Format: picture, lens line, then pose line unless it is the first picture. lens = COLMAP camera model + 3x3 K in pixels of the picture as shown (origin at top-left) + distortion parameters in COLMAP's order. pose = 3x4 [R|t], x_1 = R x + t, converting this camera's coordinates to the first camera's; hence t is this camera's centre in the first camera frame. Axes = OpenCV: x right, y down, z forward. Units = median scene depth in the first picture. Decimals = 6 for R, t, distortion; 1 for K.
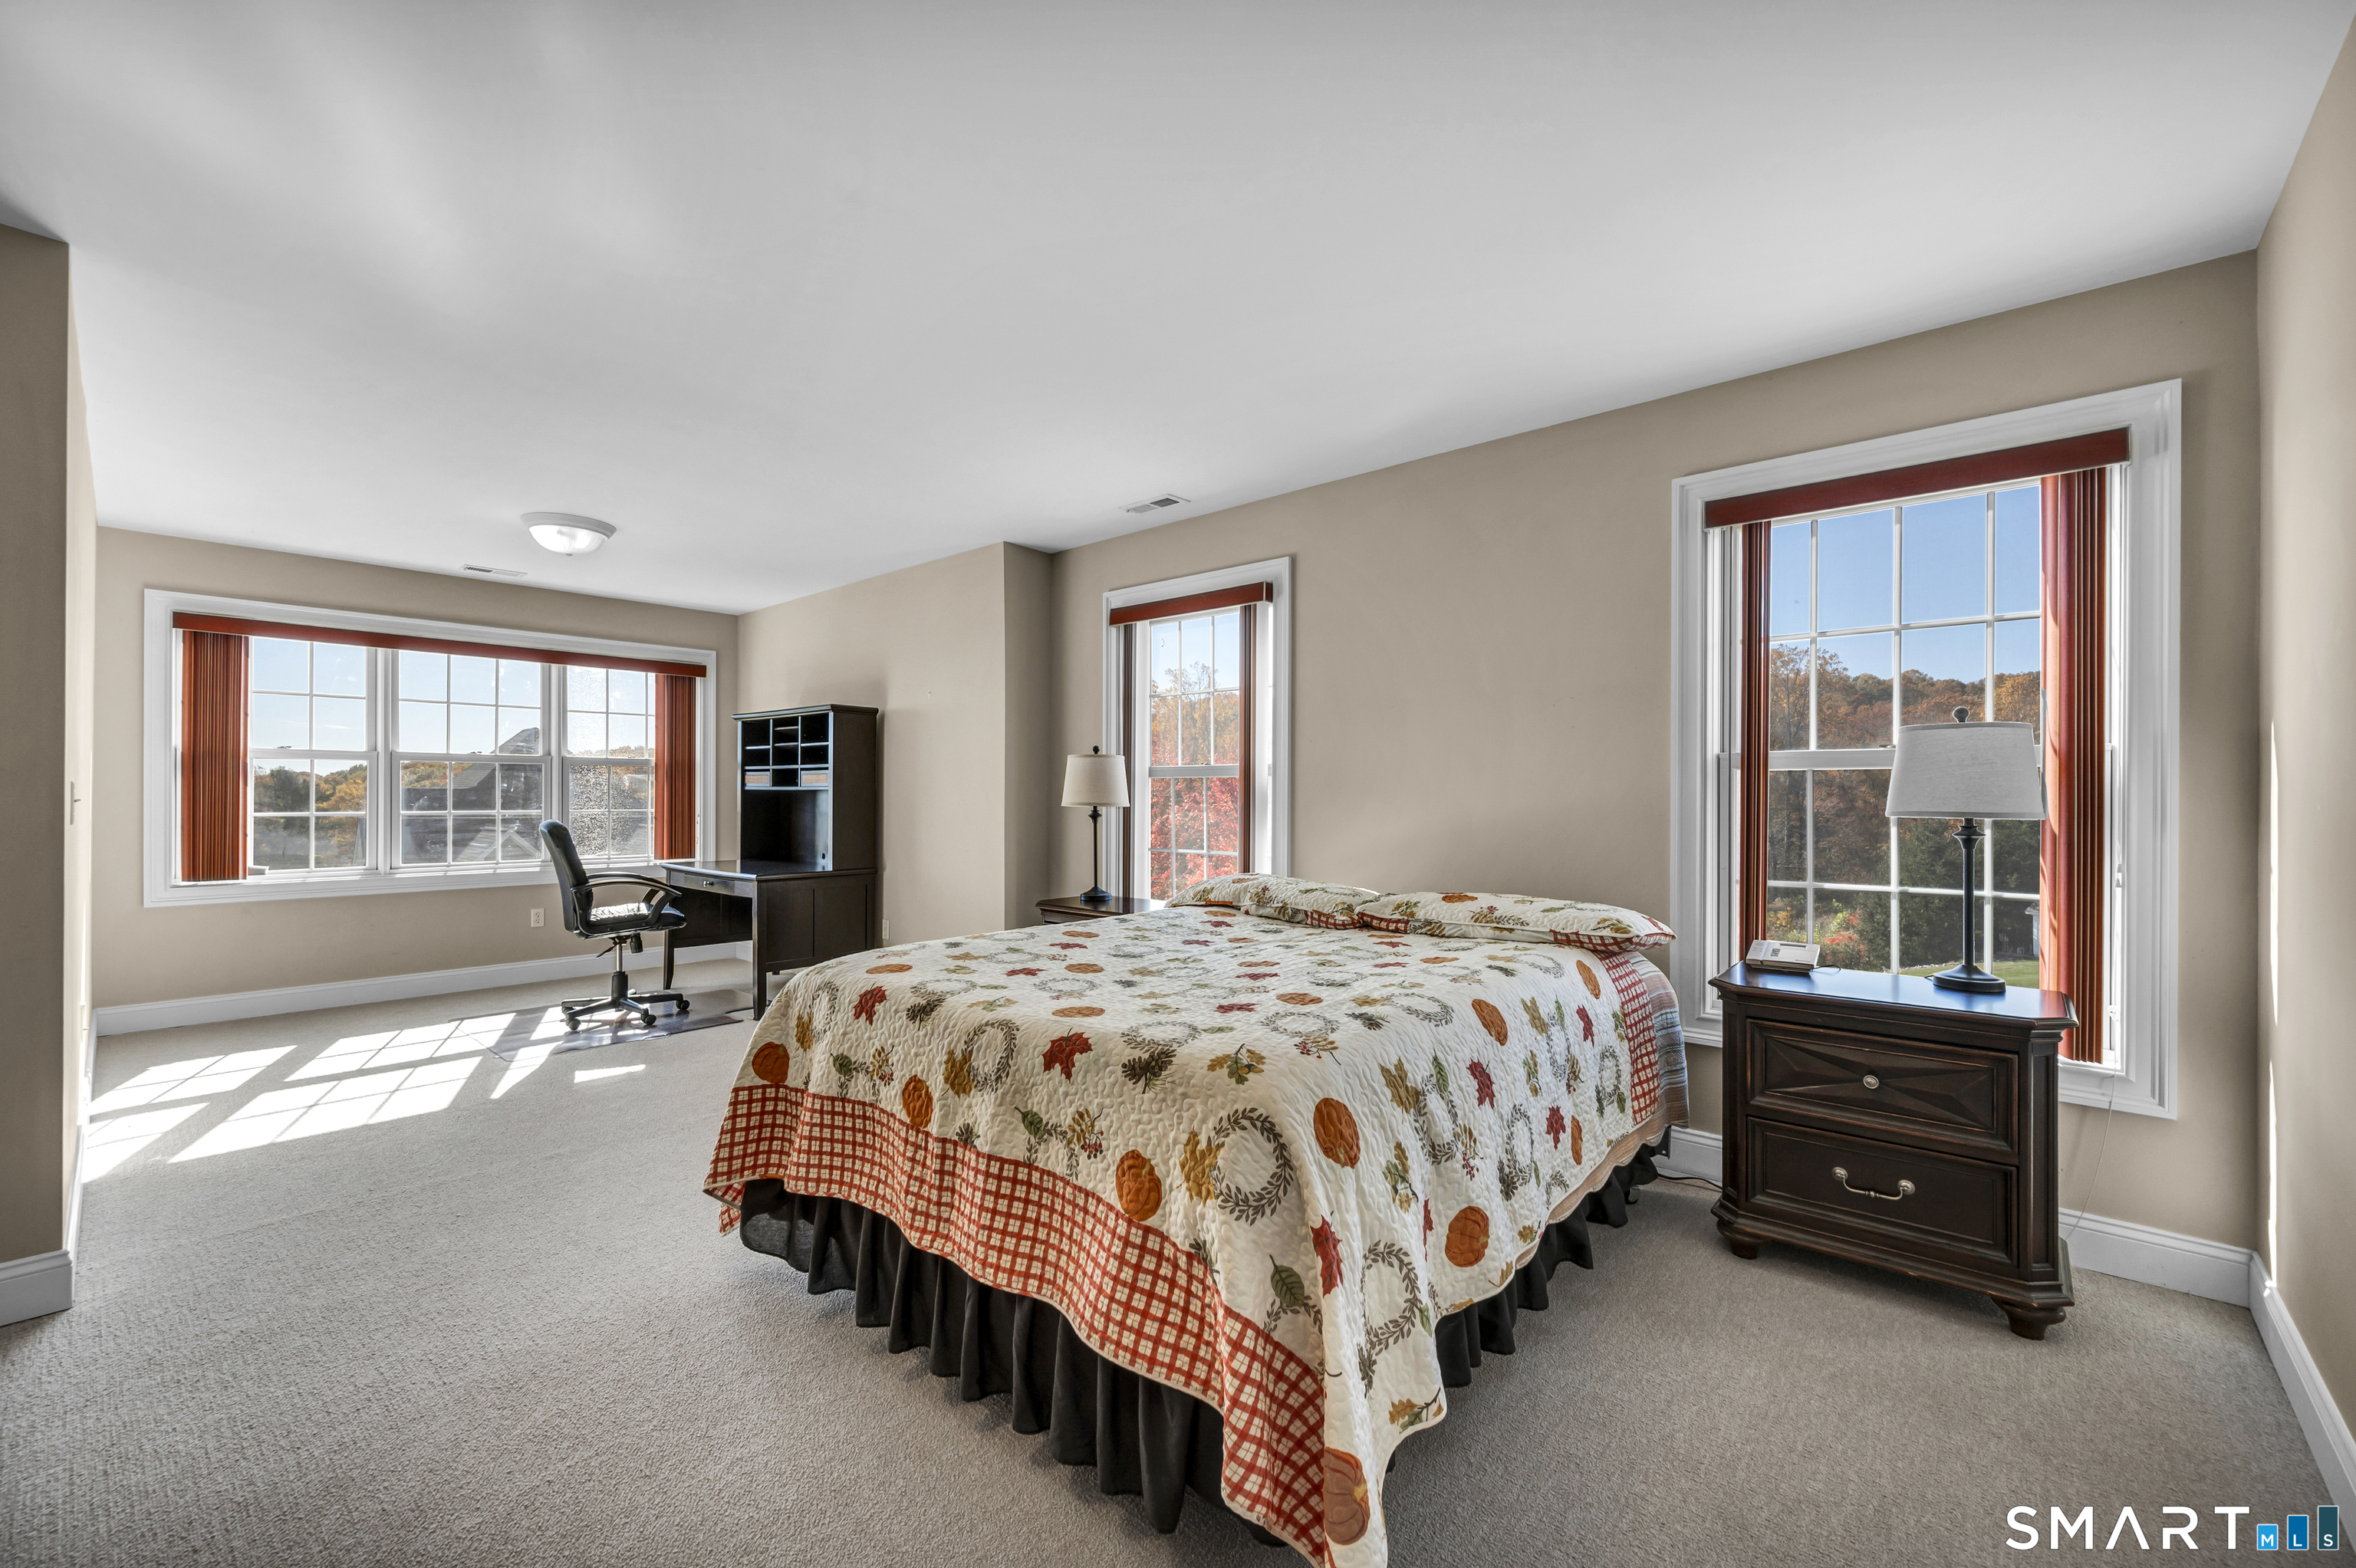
lens RADIAL K [[952.2, 0, 1177.3], [0, 952.2, 794.8], [0, 0, 1]] dist [-0.005649, 0.000008]
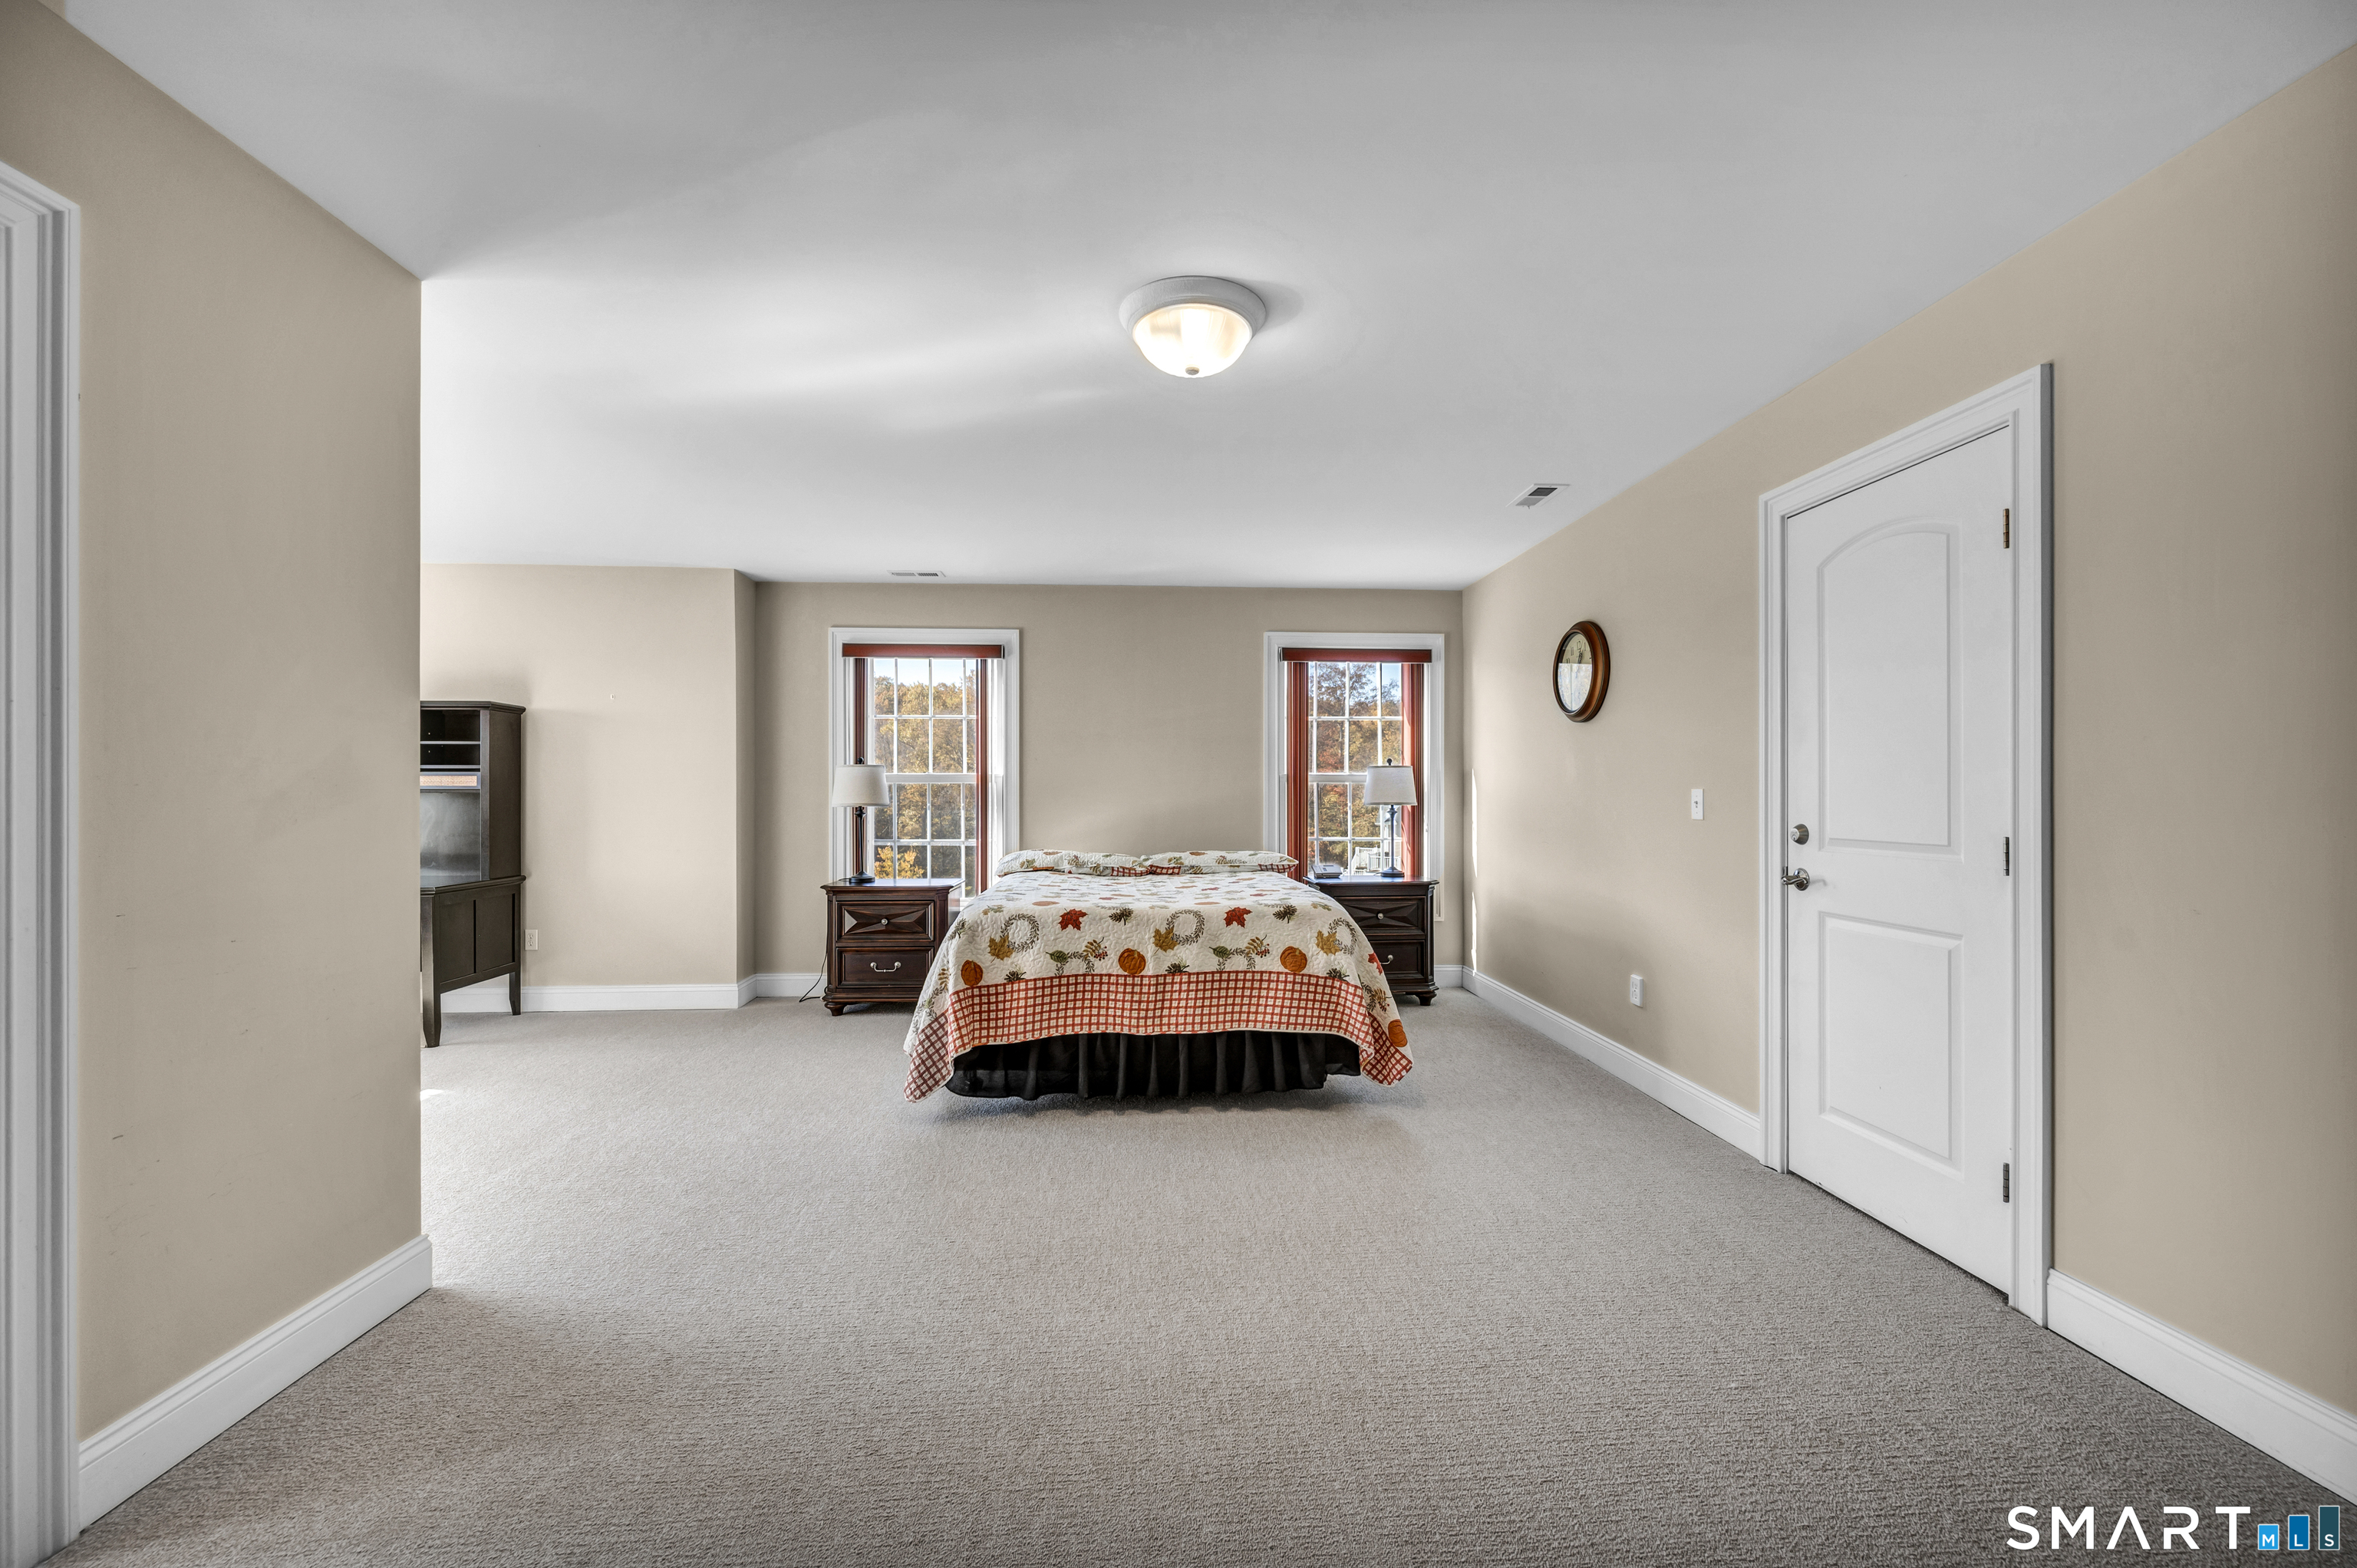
lens RADIAL K [[959.5, 0, 1179.6], [0, 959.5, 789.7], [0, 0, 1]] dist [-0.003941, 0.000343]
pose [[0.710176, -0.000324, 0.704024, -1.288588], [0.002566, 0.999994, -0.002128, -0.011402], [-0.704019, 0.003318, 0.710173, -0.346918]]
